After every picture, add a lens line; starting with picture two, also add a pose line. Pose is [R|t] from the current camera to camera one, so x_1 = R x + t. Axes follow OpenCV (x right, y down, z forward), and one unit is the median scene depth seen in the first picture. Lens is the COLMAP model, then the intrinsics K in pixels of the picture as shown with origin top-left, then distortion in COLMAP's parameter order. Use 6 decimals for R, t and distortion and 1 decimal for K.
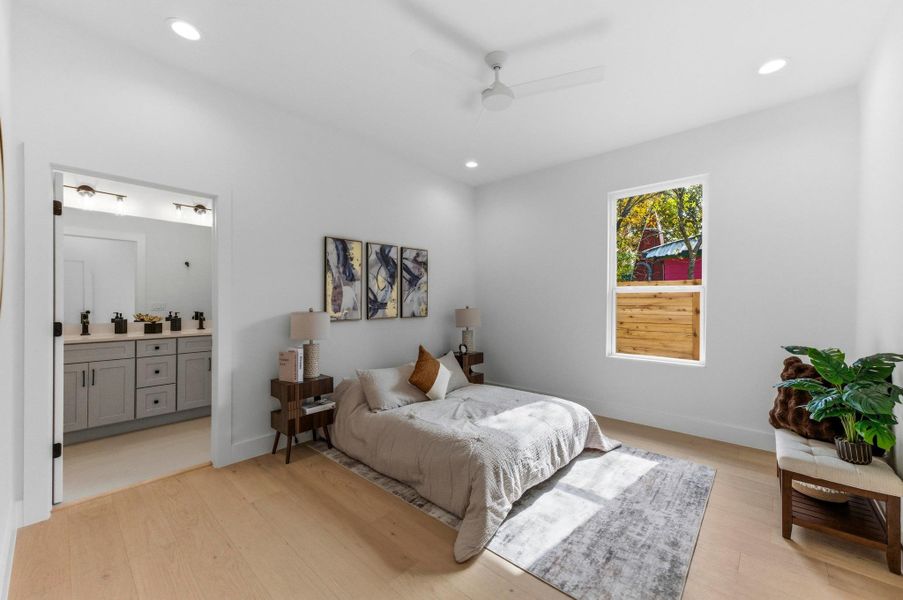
lens RADIAL K [[354.8, 0, 453.9], [0, 354.8, 299.4], [0, 0, 1]] dist [-0.018737, 0.000341]
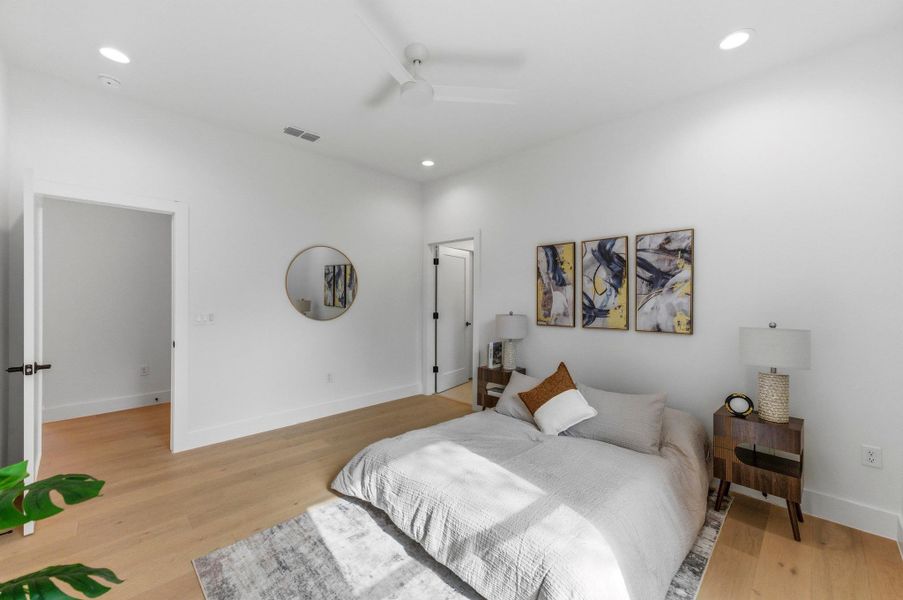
lens RADIAL K [[354.8, 0, 454.3], [0, 354.8, 298.3], [0, 0, 1]] dist [-0.018737, 0.000341]
pose [[-0.060989, -0.002993, -0.998134, 0.664930], [-0.009929, 0.999948, -0.002391, -0.011780], [0.998089, 0.009765, -0.061015, 0.729067]]
